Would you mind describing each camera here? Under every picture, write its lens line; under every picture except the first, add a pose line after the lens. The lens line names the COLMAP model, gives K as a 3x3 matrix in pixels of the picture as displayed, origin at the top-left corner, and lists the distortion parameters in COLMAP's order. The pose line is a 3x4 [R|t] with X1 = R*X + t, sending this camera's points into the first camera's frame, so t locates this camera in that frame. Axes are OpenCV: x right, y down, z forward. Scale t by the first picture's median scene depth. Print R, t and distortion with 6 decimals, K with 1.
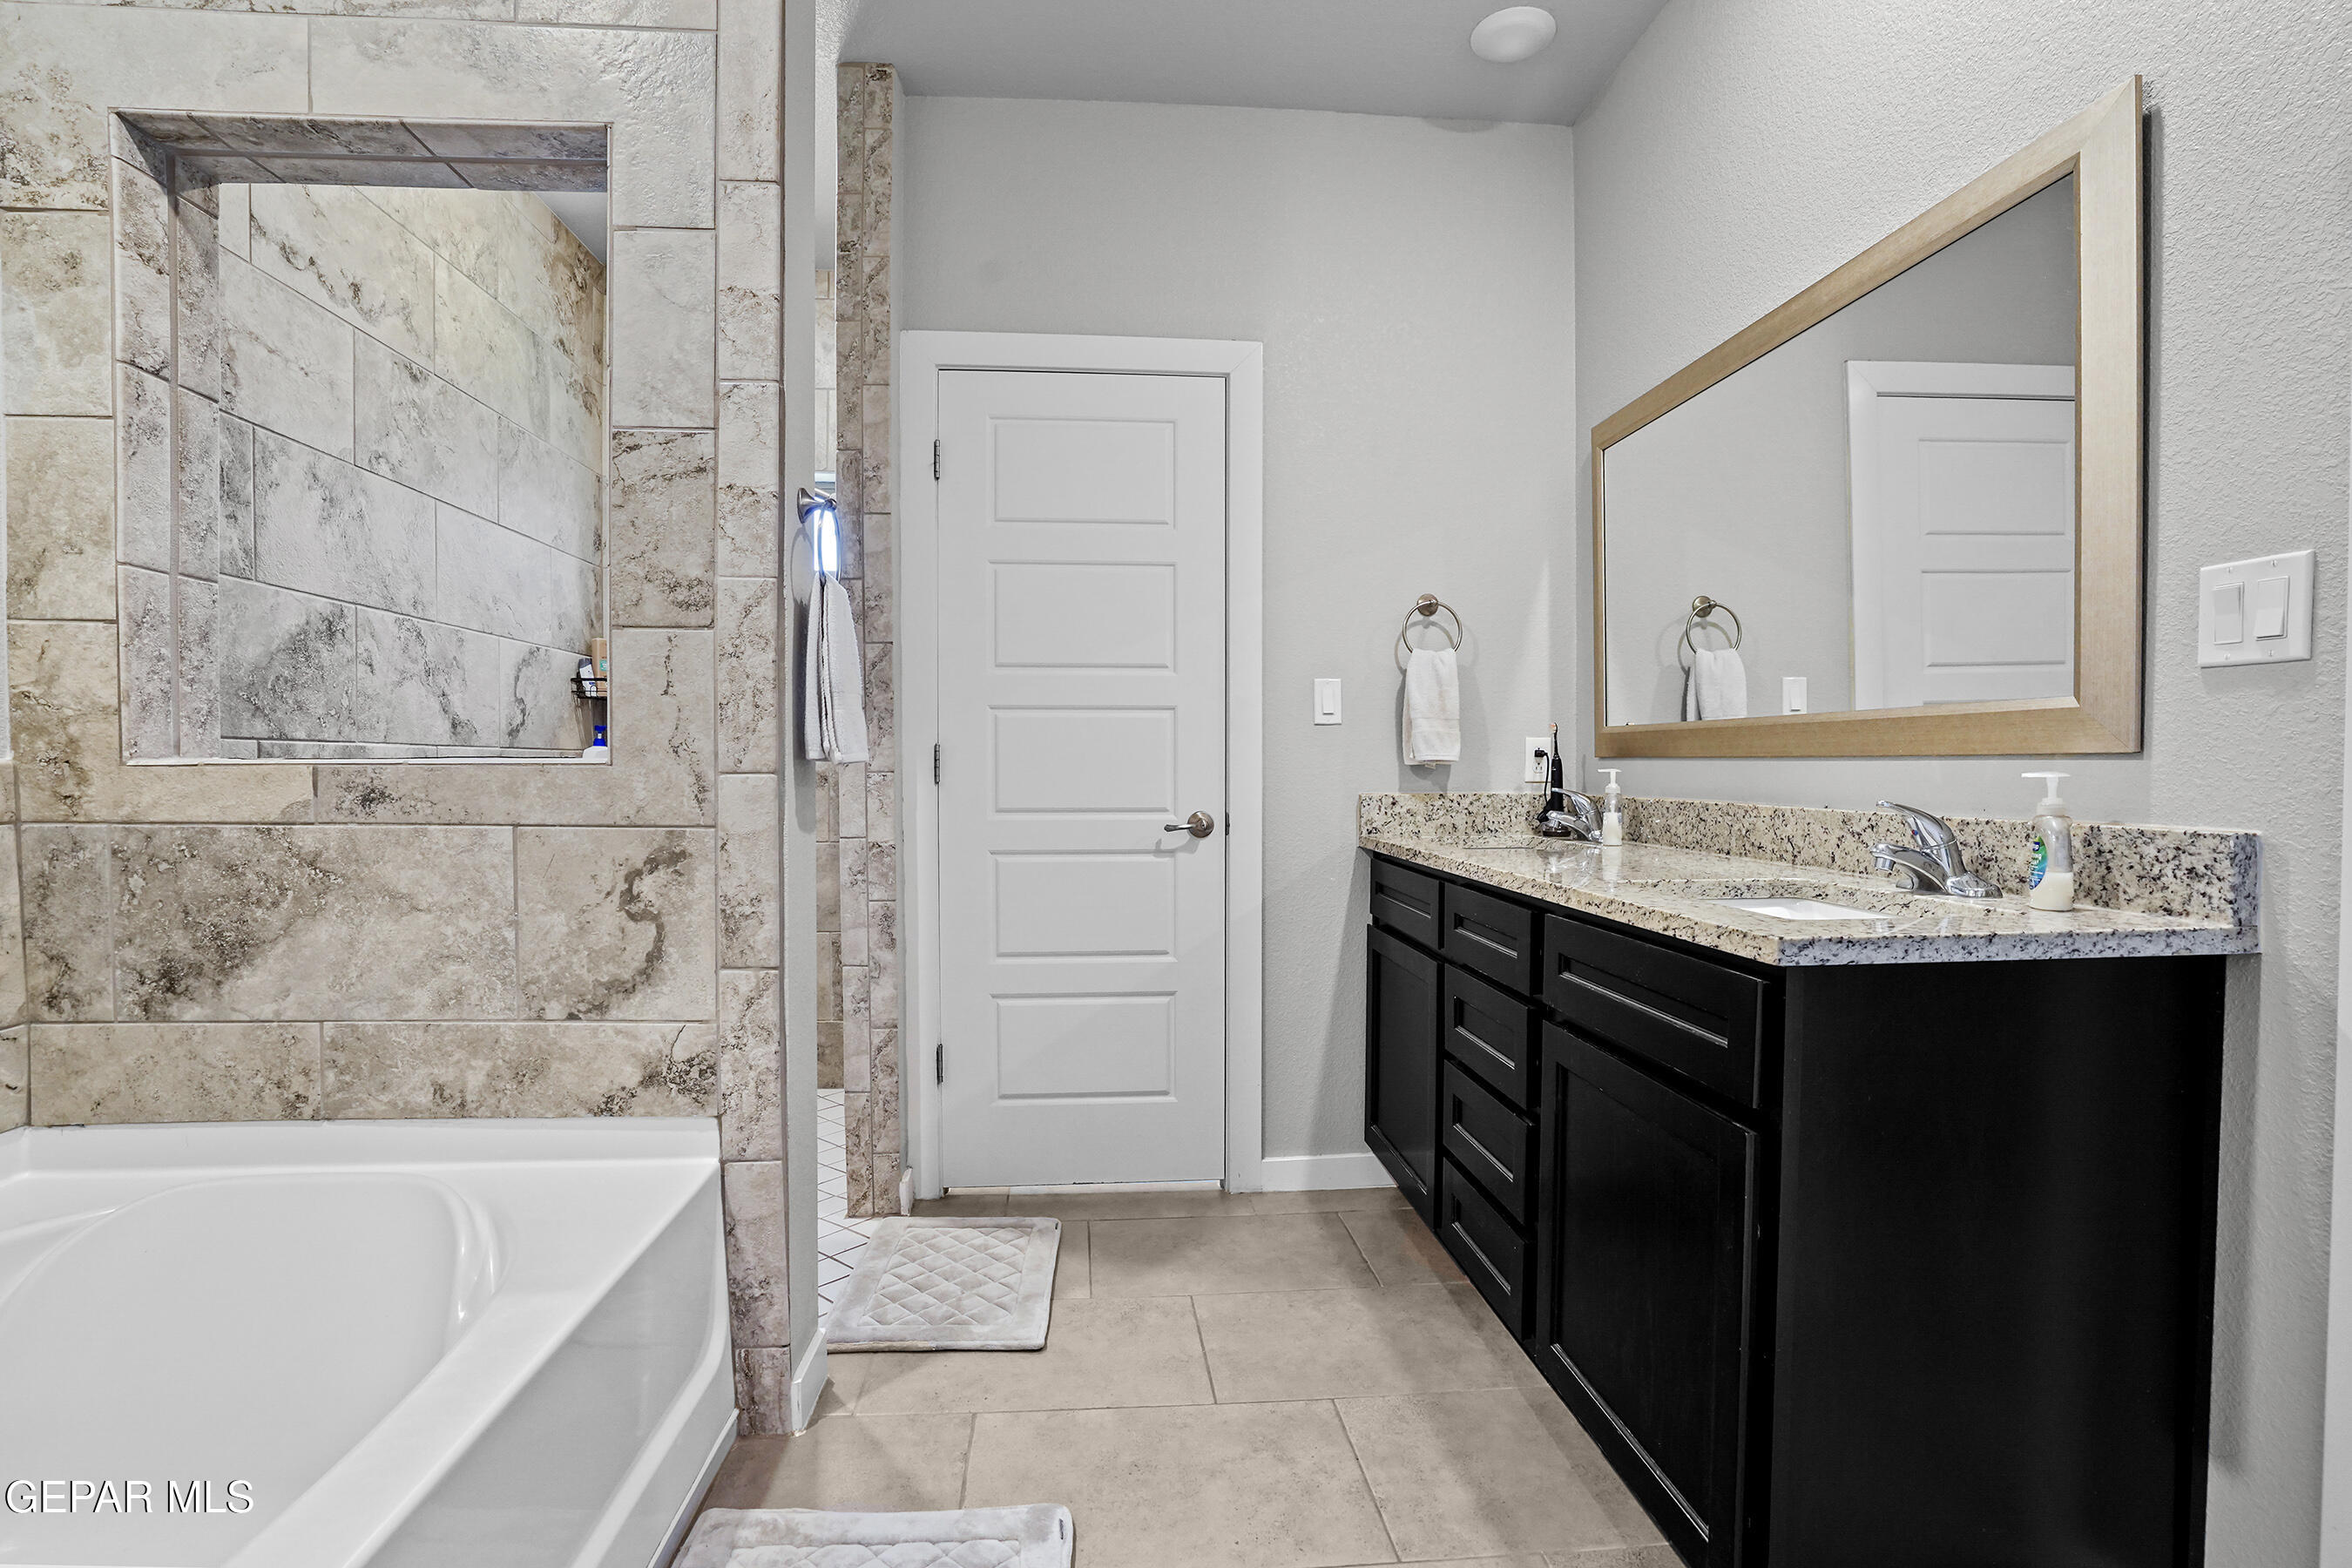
lens RADIAL K [[1092.7, 0, 1195.0], [0, 1092.7, 812.0], [0, 0, 1]] dist [-0.055923, 0.018440]
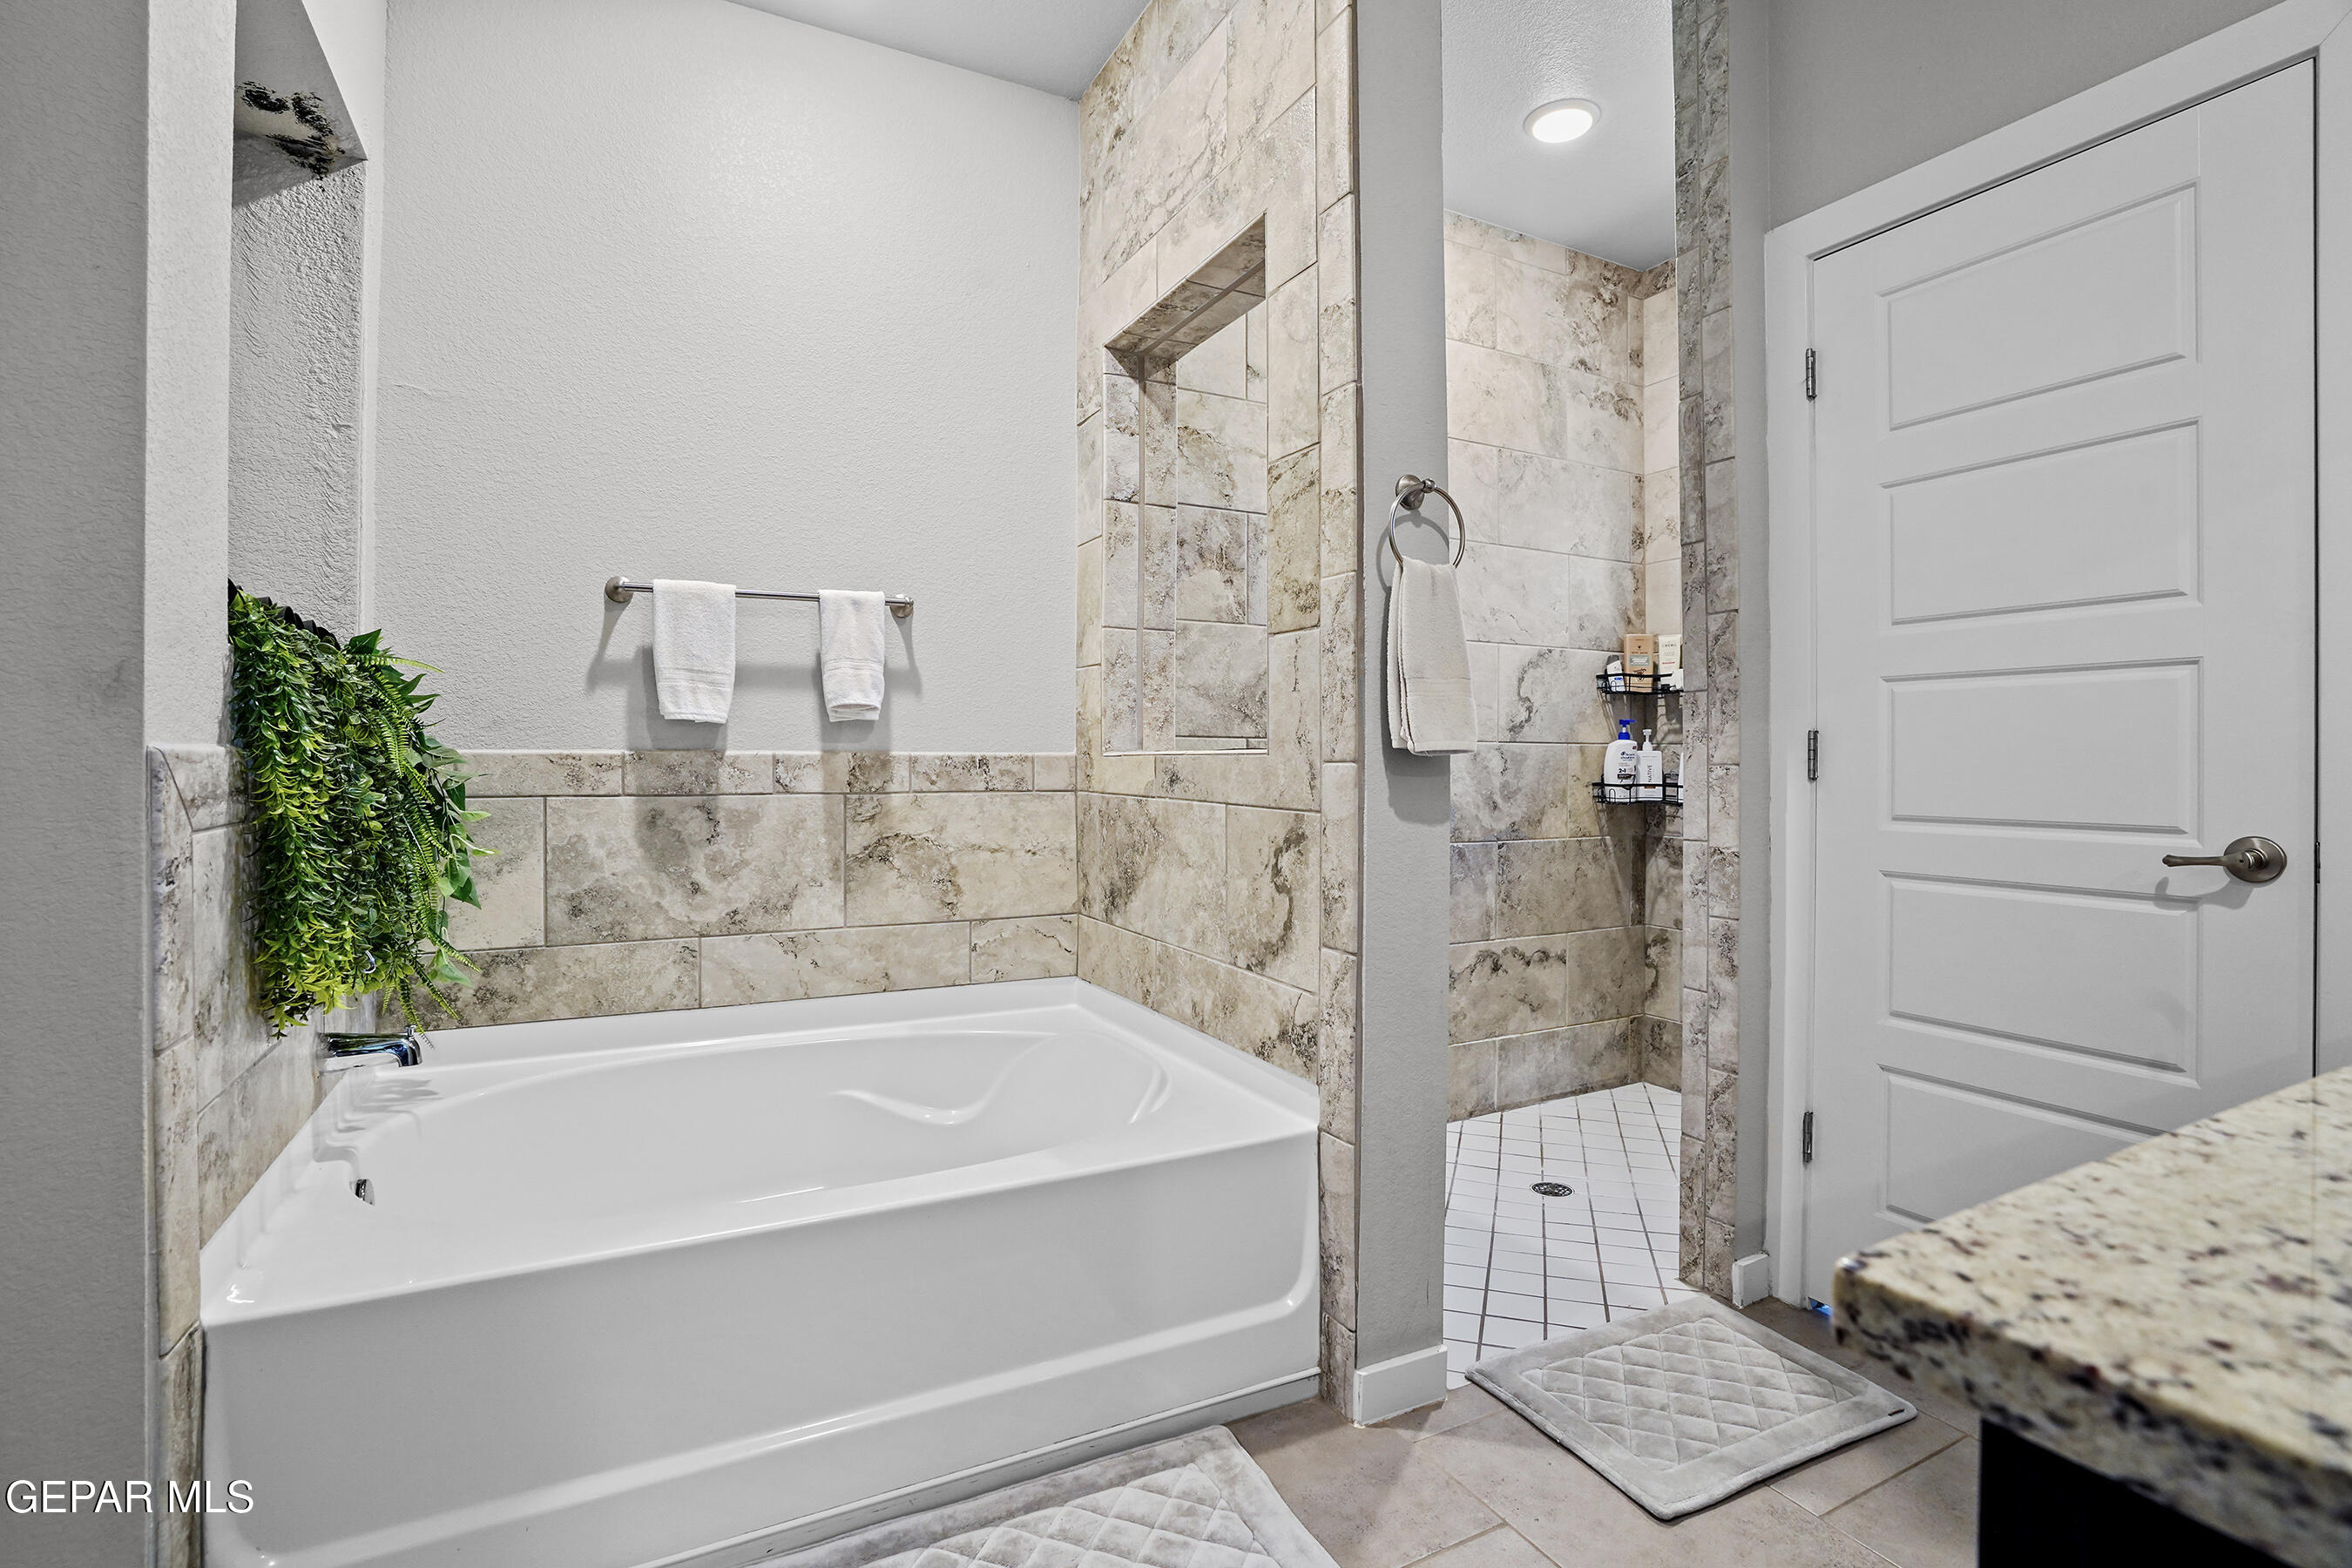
lens RADIAL K [[1092.7, 0, 1175.5], [0, 1092.7, 770.3], [0, 0, 1]] dist [-0.055923, 0.018440]
pose [[0.390283, 0.007907, -0.920661, 0.380809], [-0.040602, 0.999138, -0.008630, -0.009838], [0.919799, 0.040749, 0.390267, 0.344184]]
